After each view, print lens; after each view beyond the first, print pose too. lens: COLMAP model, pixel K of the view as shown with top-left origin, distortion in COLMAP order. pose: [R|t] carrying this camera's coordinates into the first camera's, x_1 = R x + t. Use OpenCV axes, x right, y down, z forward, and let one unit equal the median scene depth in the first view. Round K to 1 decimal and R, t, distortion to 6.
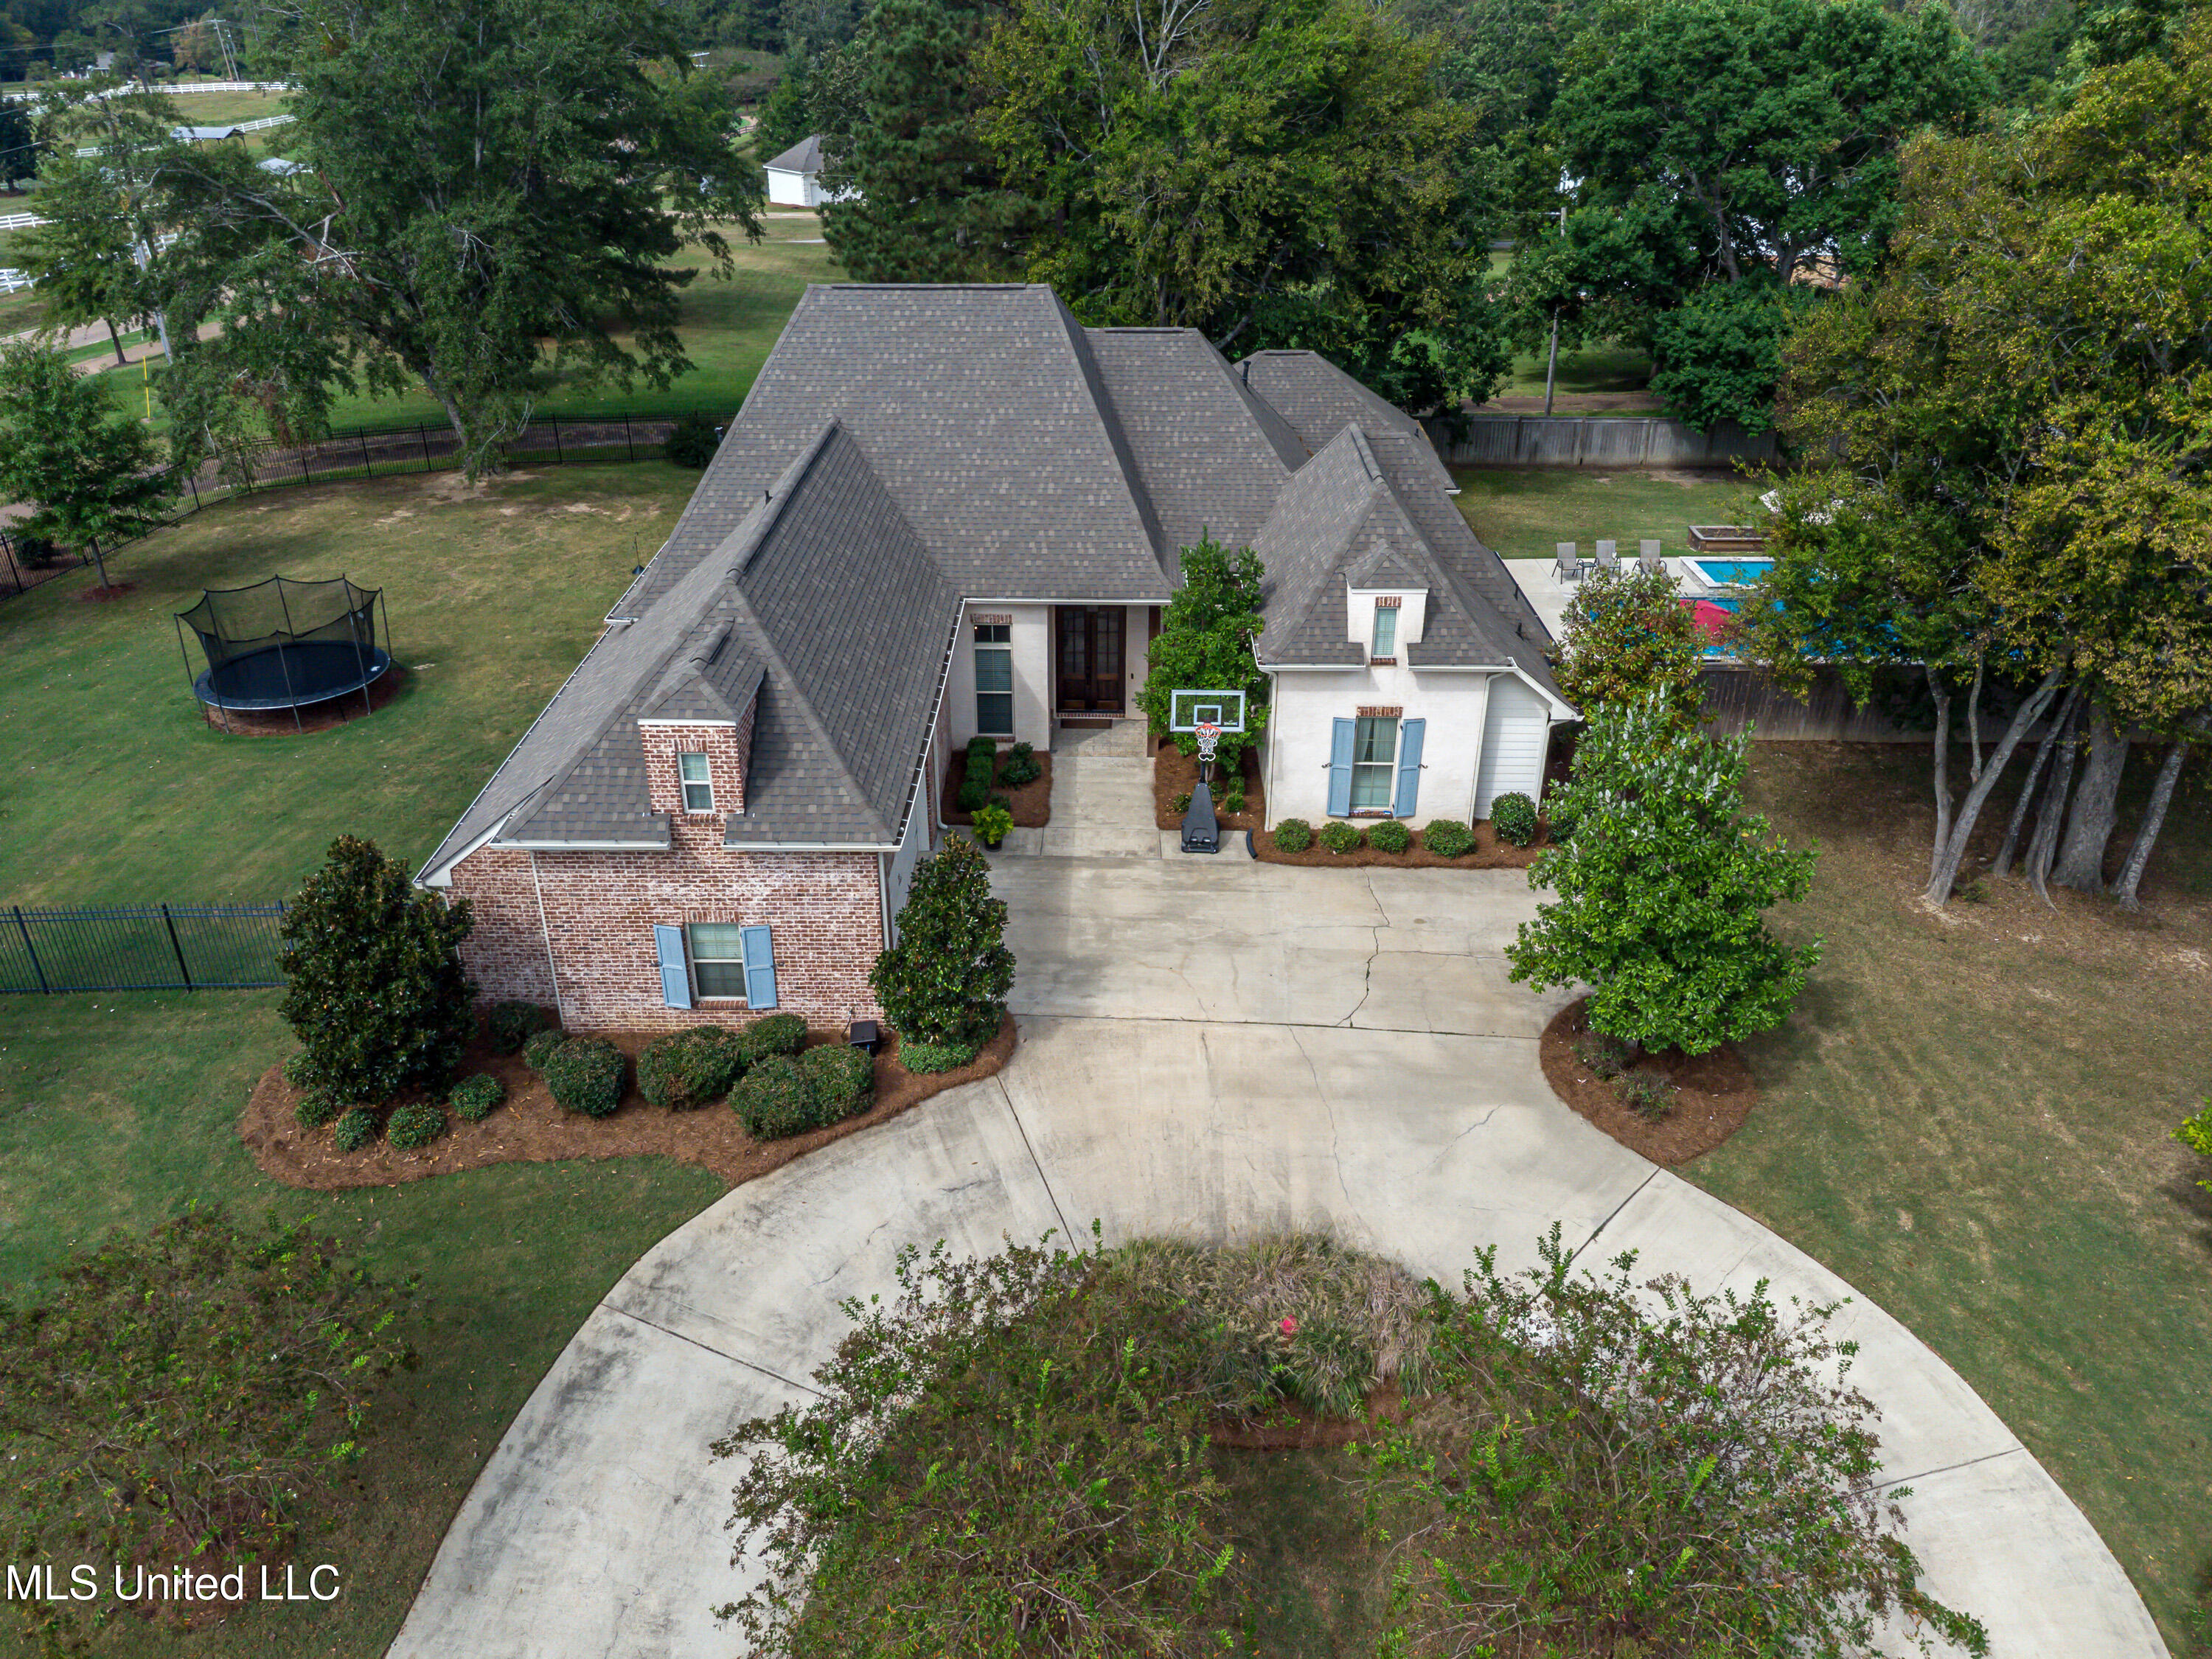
lens RADIAL K [[1643.8, 0, 1113.6], [0, 1643.8, 838.0], [0, 0, 1]] dist [0.029521, -0.021080]
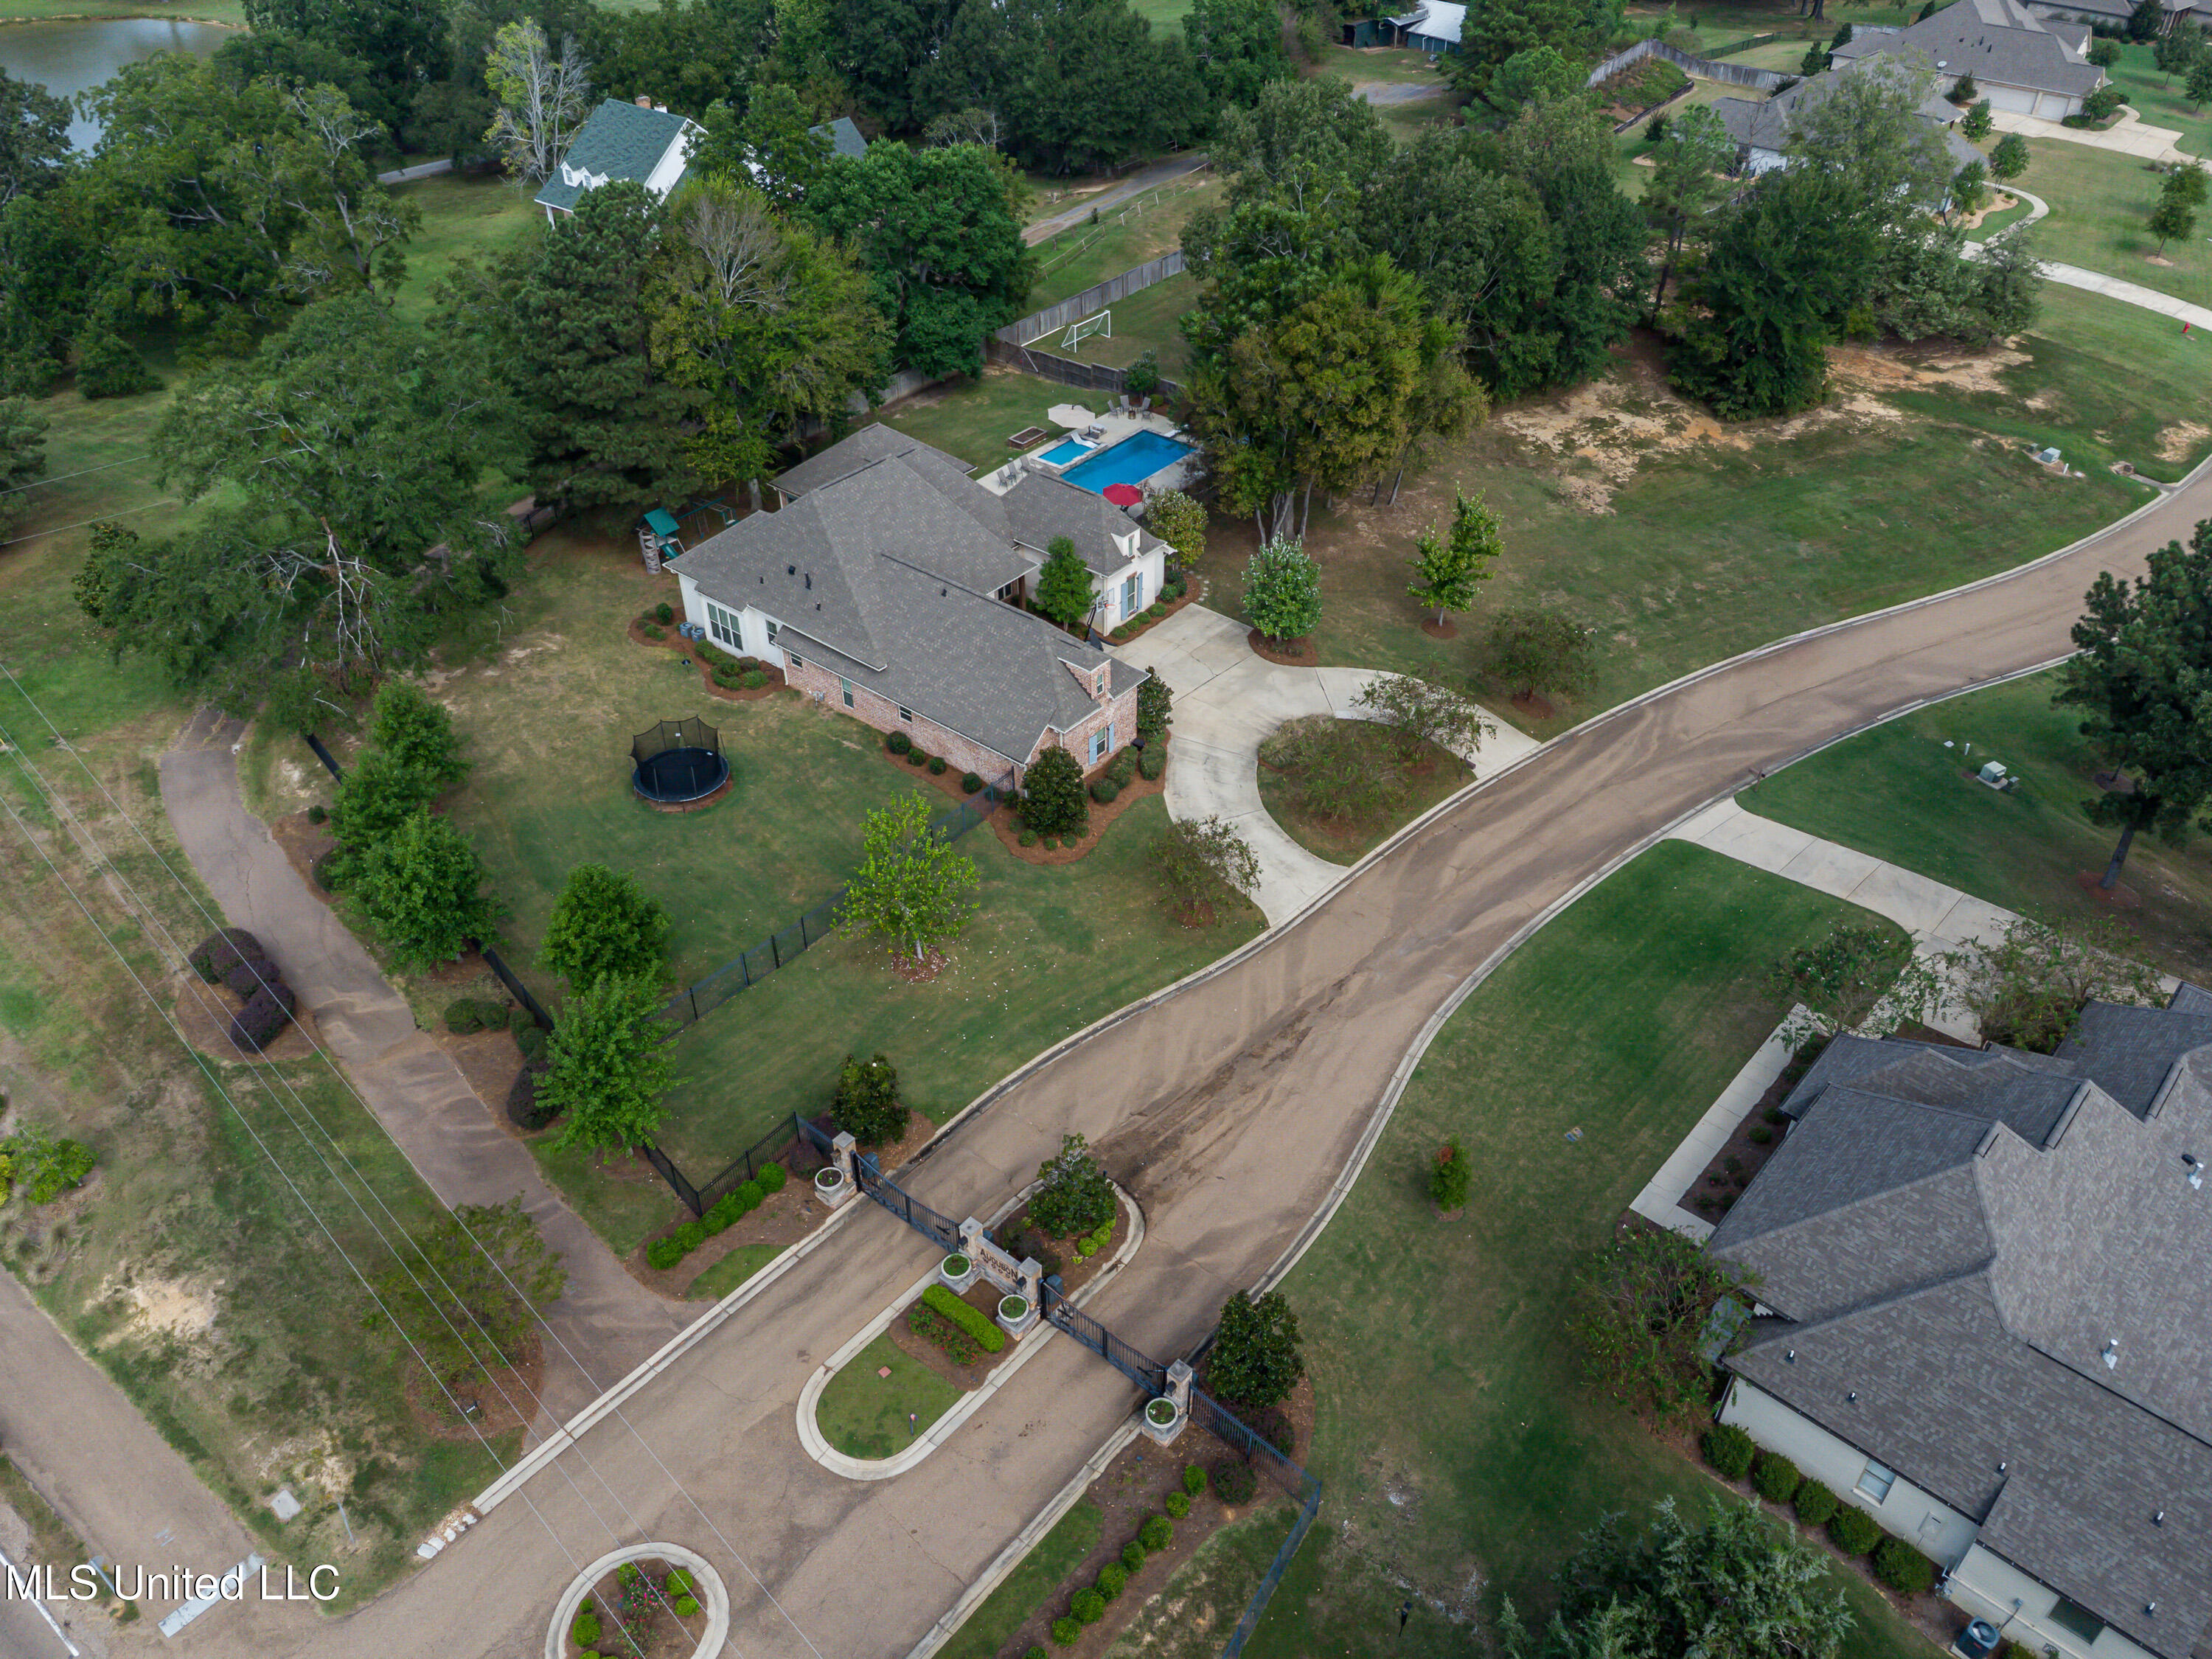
lens RADIAL K [[1643.8, 0, 1105.1], [0, 1643.8, 813.2], [0, 0, 1]] dist [0.029521, -0.021080]
pose [[0.629829, -0.474465, 0.614979, -2.020704], [0.366118, 0.879622, 0.303682, -0.672611], [-0.685035, 0.033888, 0.727721, -1.088069]]
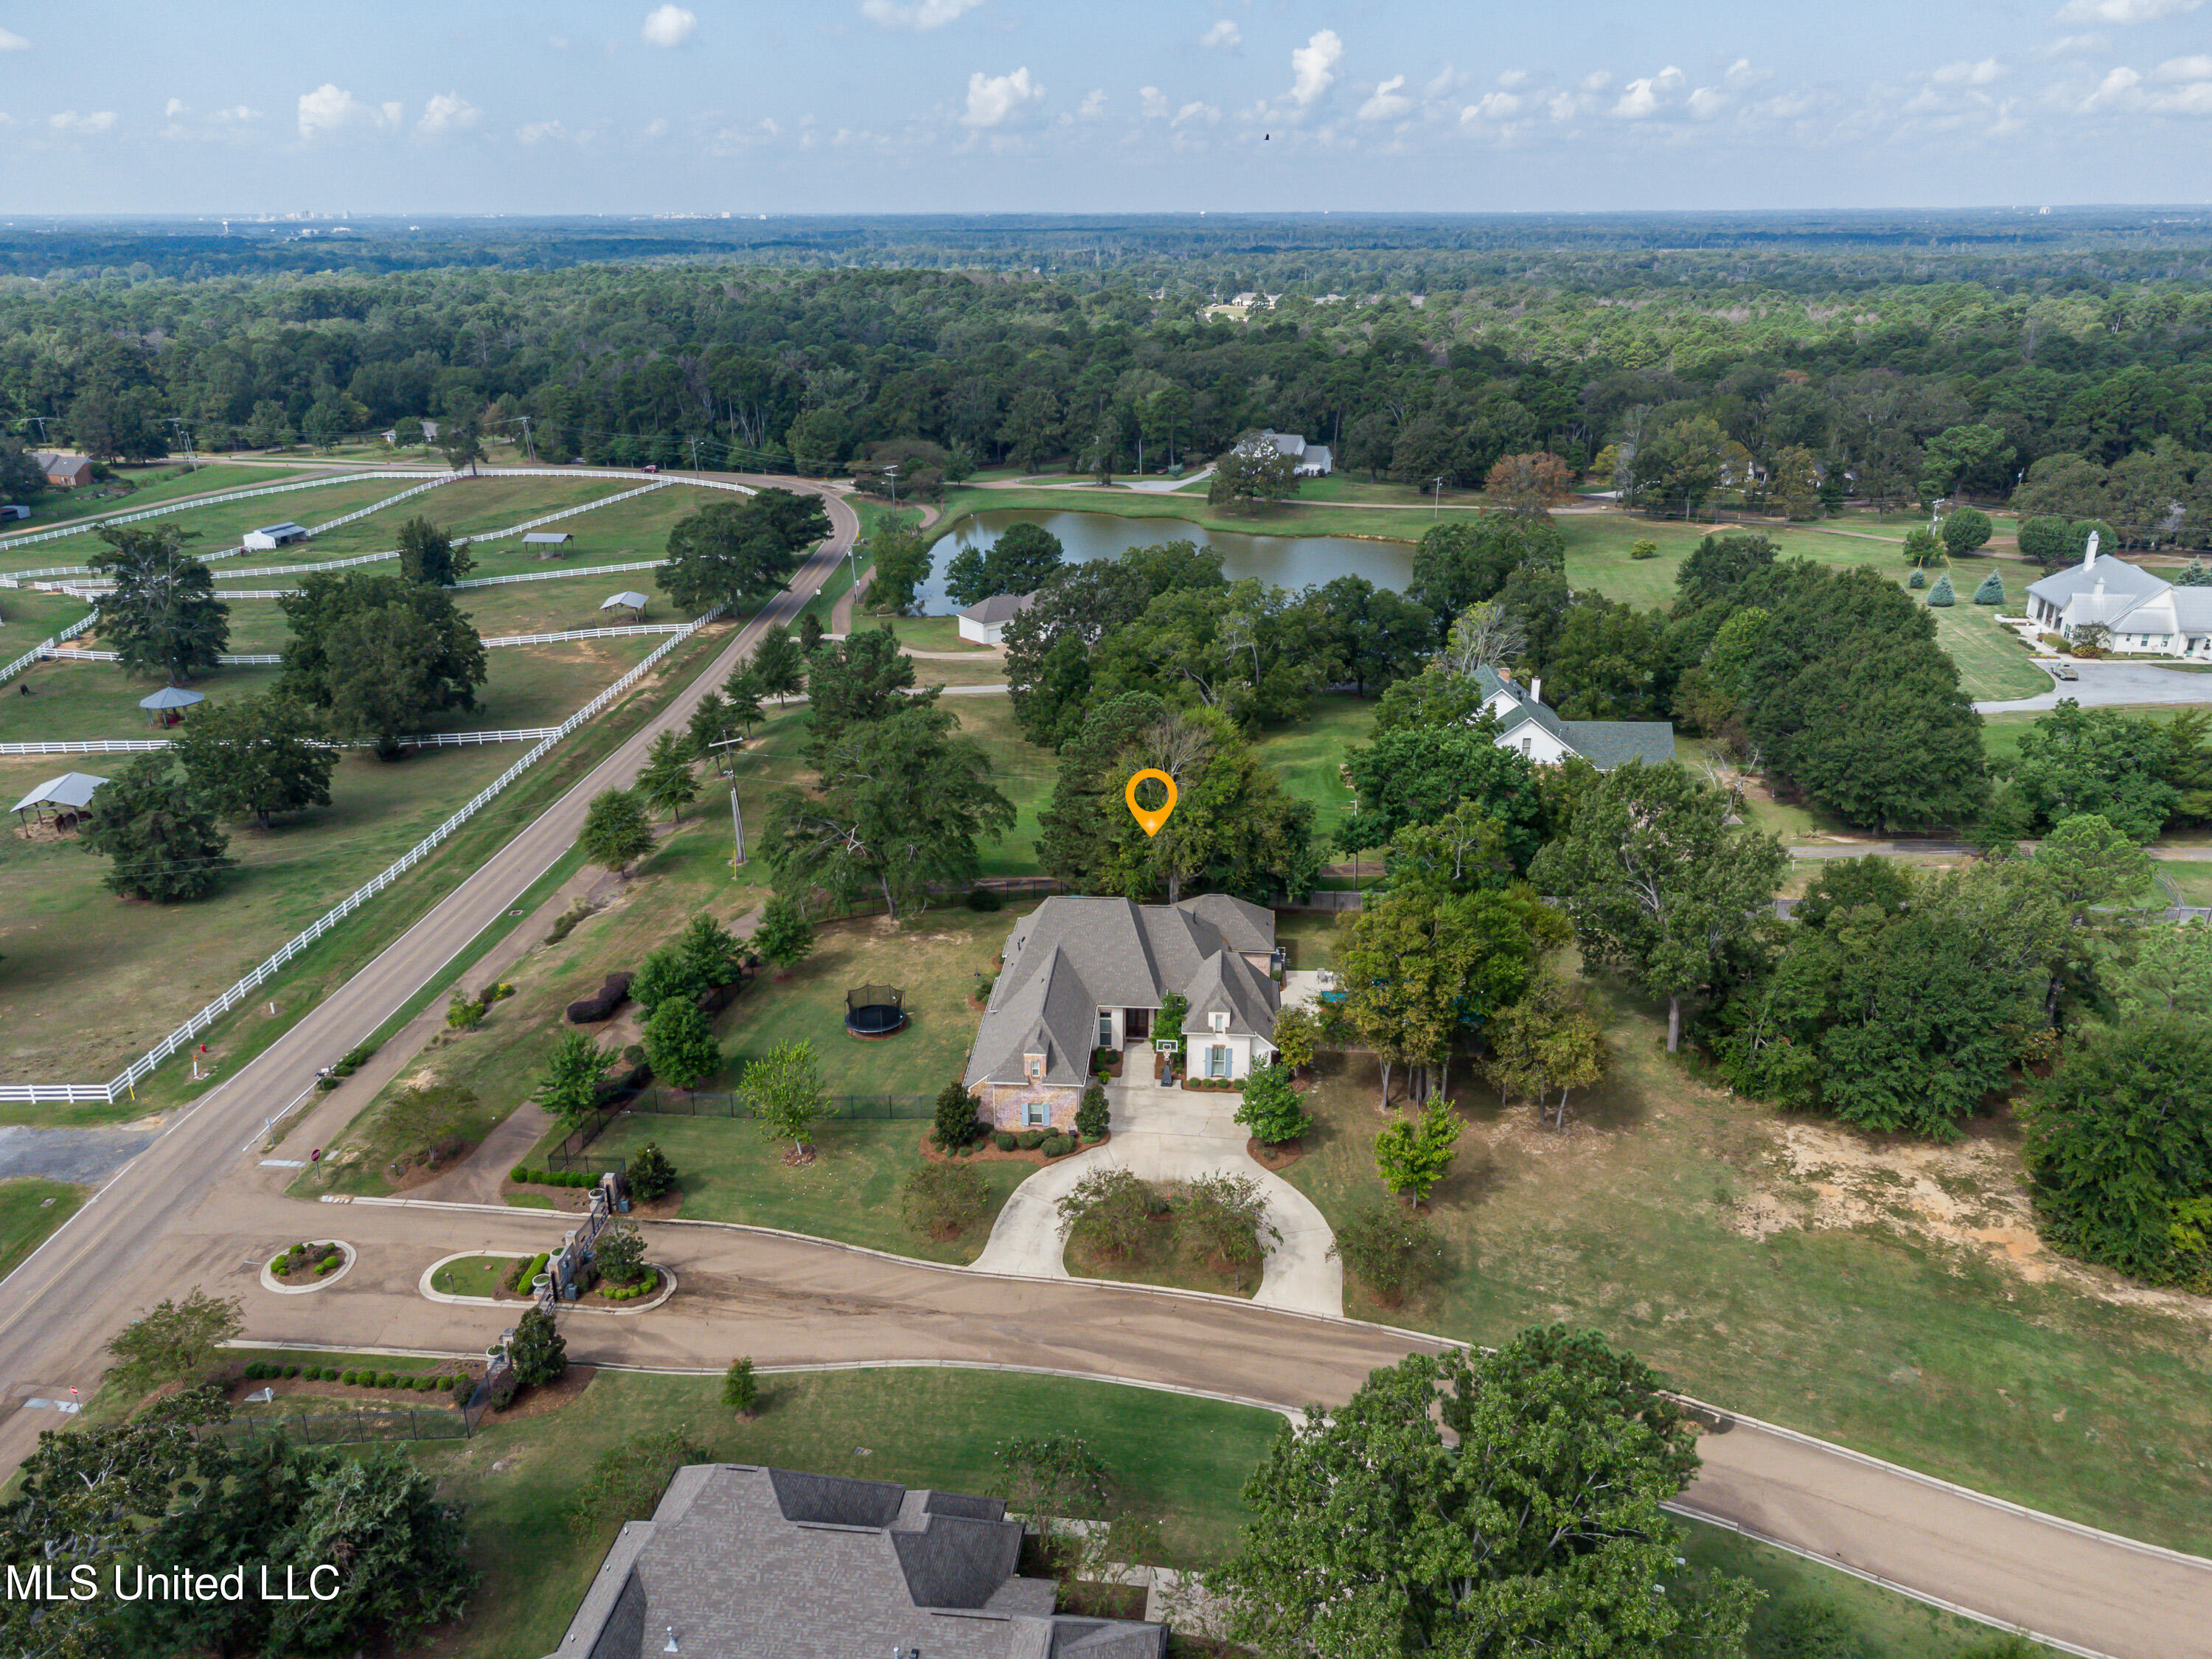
lens RADIAL K [[1643.8, 0, 1110.3], [0, 1643.8, 788.1], [0, 0, 1]] dist [0.029521, -0.021080]
pose [[0.998023, 0.013581, -0.061372, 0.164773], [-0.022717, 0.988316, -0.150714, -0.102664], [0.058608, 0.151811, 0.986670, -2.921437]]
